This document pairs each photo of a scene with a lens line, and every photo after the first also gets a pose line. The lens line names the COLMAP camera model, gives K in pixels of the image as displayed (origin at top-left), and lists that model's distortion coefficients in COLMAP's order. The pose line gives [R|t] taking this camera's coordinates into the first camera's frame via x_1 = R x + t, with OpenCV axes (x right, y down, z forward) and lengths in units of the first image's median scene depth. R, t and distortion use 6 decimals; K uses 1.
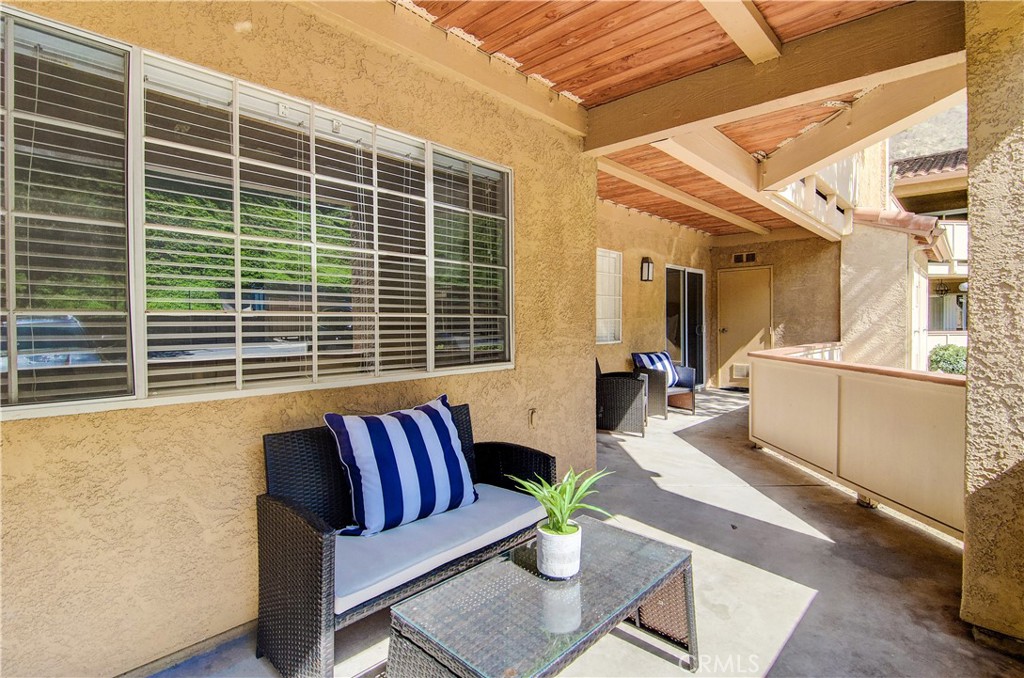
lens RADIAL K [[504.0, 0, 512.6], [0, 504.0, 326.1], [0, 0, 1]] dist [-0.013423, -0.003409]
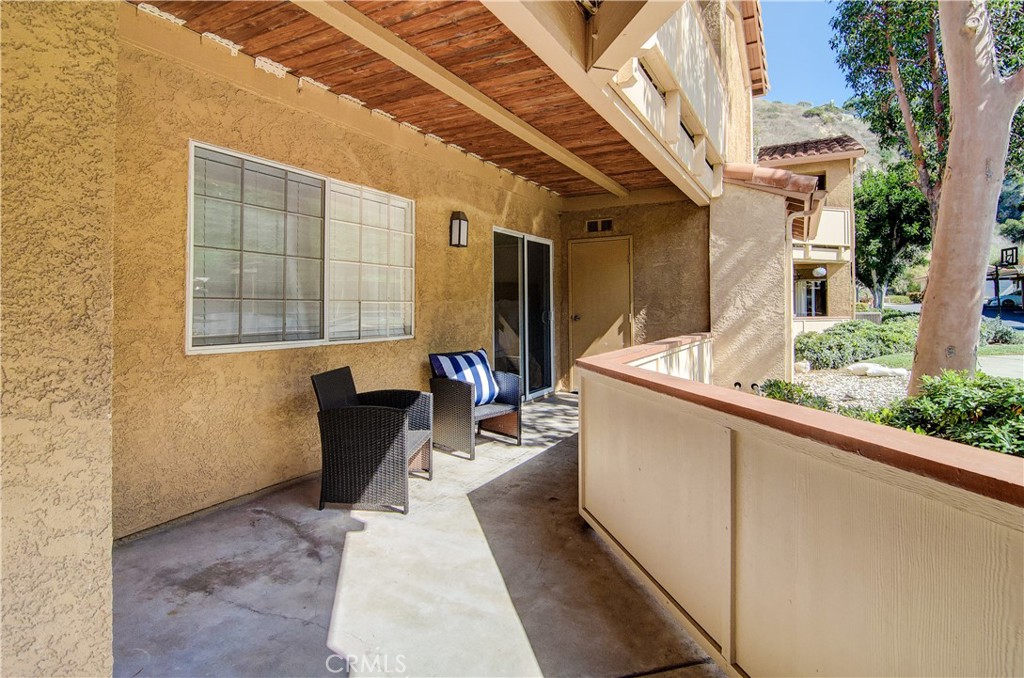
lens RADIAL K [[504.0, 0, 527.9], [0, 504.0, 295.0], [0, 0, 1]] dist [-0.013423, -0.003409]
pose [[0.969451, 0.007932, 0.245159, 0.187316], [0.000079, 0.999467, -0.032650, -0.001807], [-0.245287, 0.031672, 0.968933, 0.311590]]
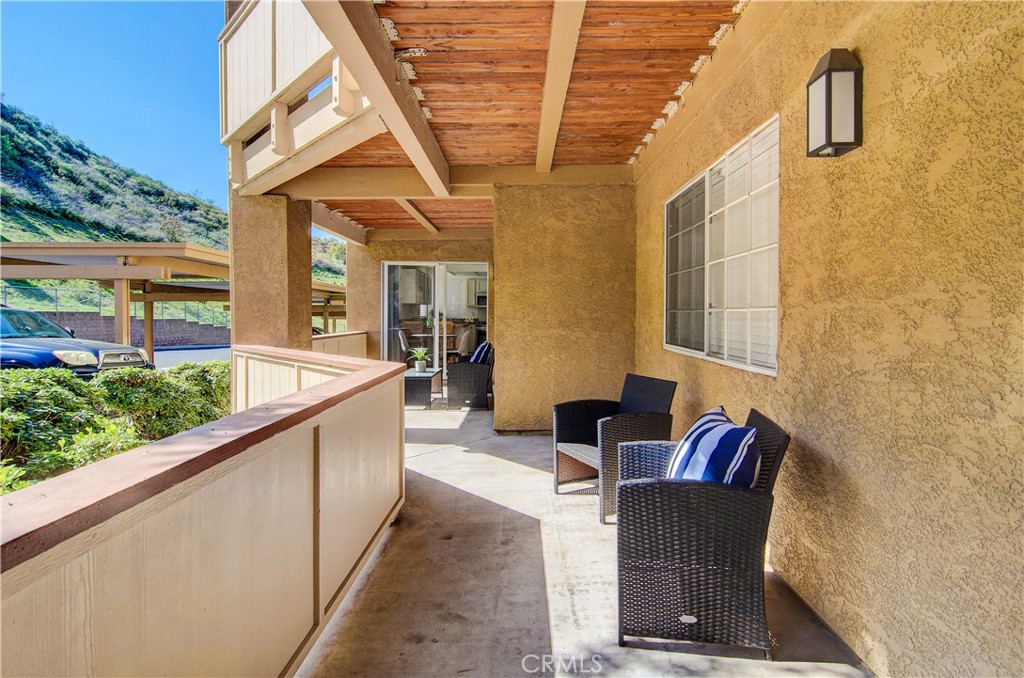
lens RADIAL K [[504.0, 0, 507.1], [0, 504.0, 323.9], [0, 0, 1]] dist [-0.013423, -0.003409]
pose [[-0.748363, 0.012446, -0.663173, 0.543030], [-0.006076, 0.999653, 0.025617, -0.010489], [0.663261, 0.023201, -0.748028, 1.064595]]
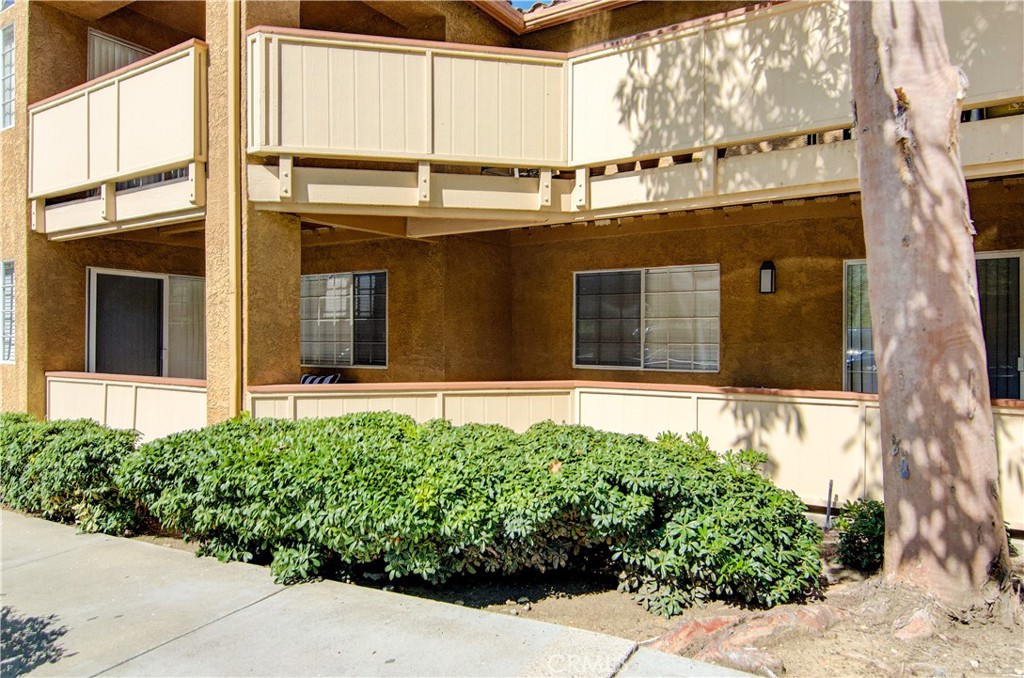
lens RADIAL K [[706.7, 0, 516.1], [0, 706.7, 336.1], [0, 0, 1]] dist [0.005149, 0.000567]
pose [[0.154585, 0.001146, -0.987979, 1.233421], [-0.010699, 0.999943, -0.000514, -0.021754], [0.987922, 0.010650, 0.154589, 0.461626]]
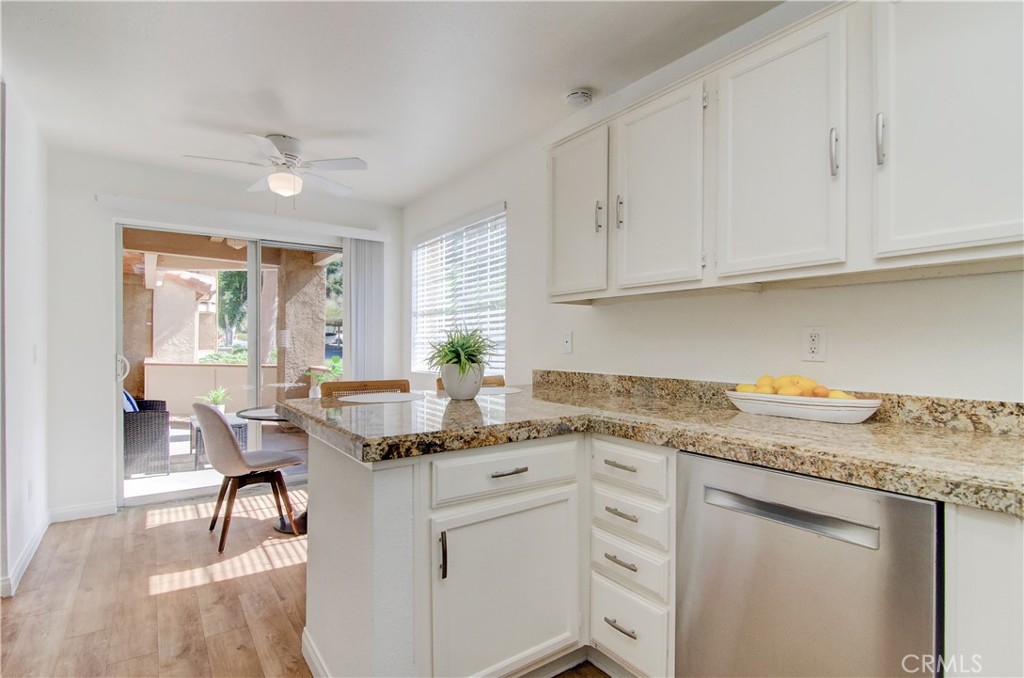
lens RADIAL K [[504.0, 0, 507.1], [0, 504.0, 341.9], [0, 0, 1]] dist [-0.013423, -0.003409]
pose [[0.199641, 0.003622, 0.979862, -0.600706], [0.008526, 0.999949, -0.005434, 0.001021], [-0.979832, 0.009439, 0.199600, -0.324205]]
